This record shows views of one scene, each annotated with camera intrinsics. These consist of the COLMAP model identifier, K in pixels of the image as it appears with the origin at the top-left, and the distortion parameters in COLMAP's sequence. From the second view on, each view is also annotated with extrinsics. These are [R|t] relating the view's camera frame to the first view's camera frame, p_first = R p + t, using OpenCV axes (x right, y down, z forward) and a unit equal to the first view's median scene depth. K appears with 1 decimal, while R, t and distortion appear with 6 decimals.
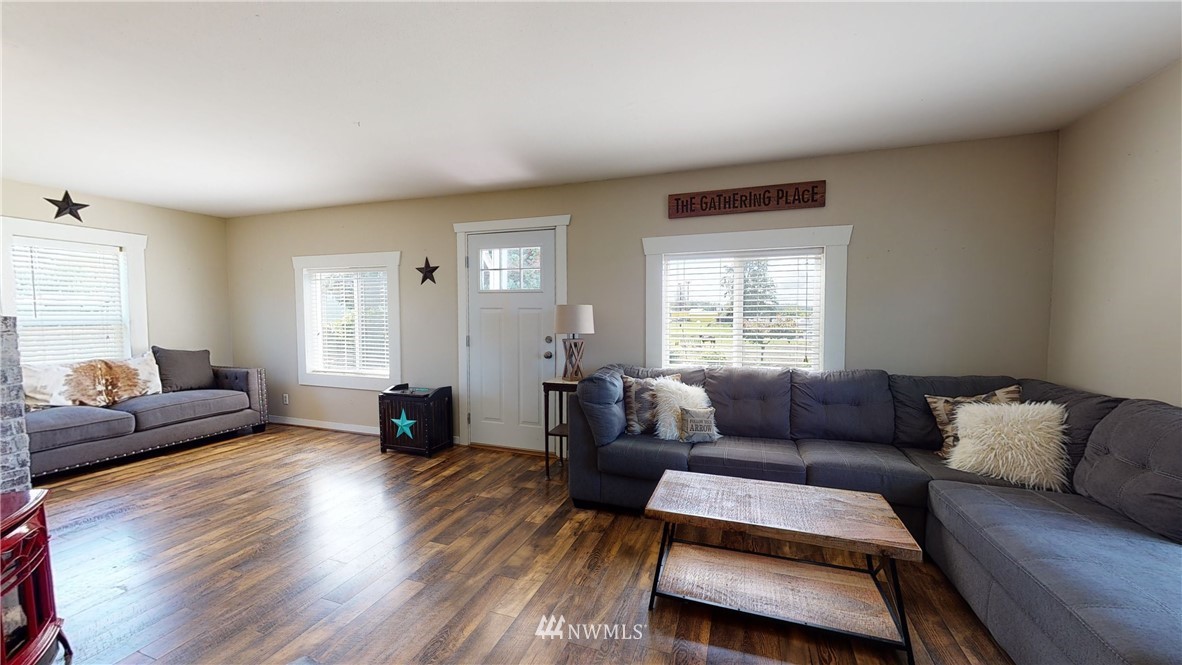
lens RADIAL K [[435.1, 0, 590.5], [0, 435.1, 338.1], [0, 0, 1]] dist [0.000882, -0.000122]
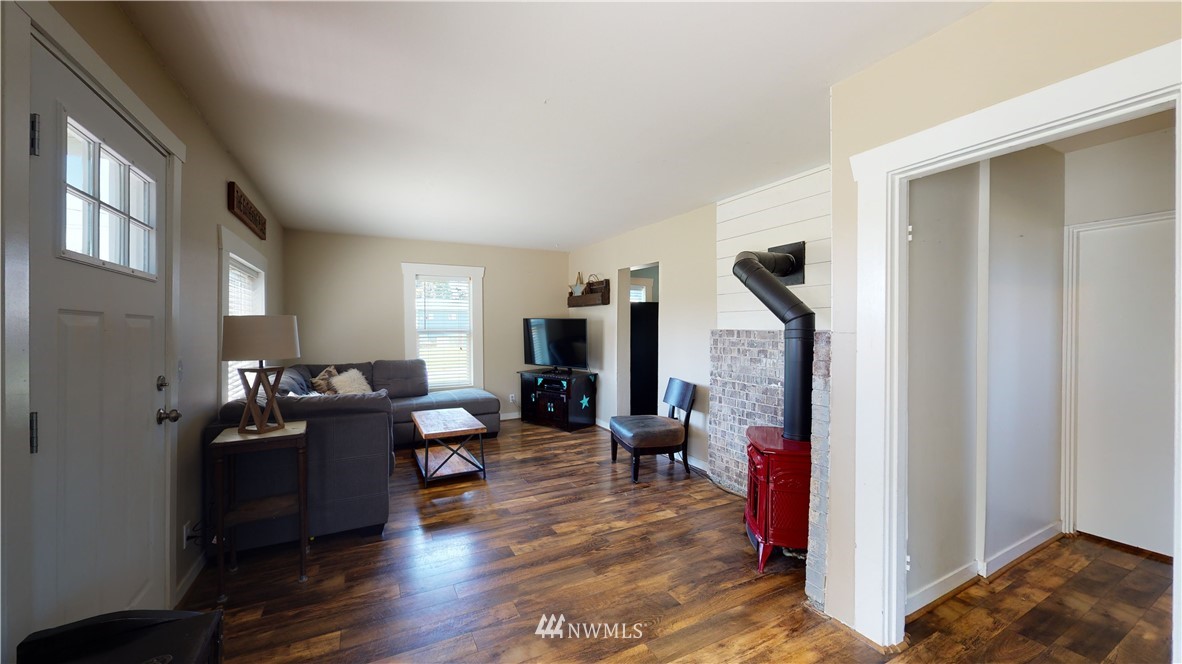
lens RADIAL K [[435.1, 0, 588.9], [0, 435.1, 329.5], [0, 0, 1]] dist [0.000882, -0.000122]
pose [[-0.739761, -0.002448, 0.672865, -1.176732], [0.033782, 0.998597, 0.040774, -0.091531], [-0.672021, 0.052893, -0.738640, 1.608783]]
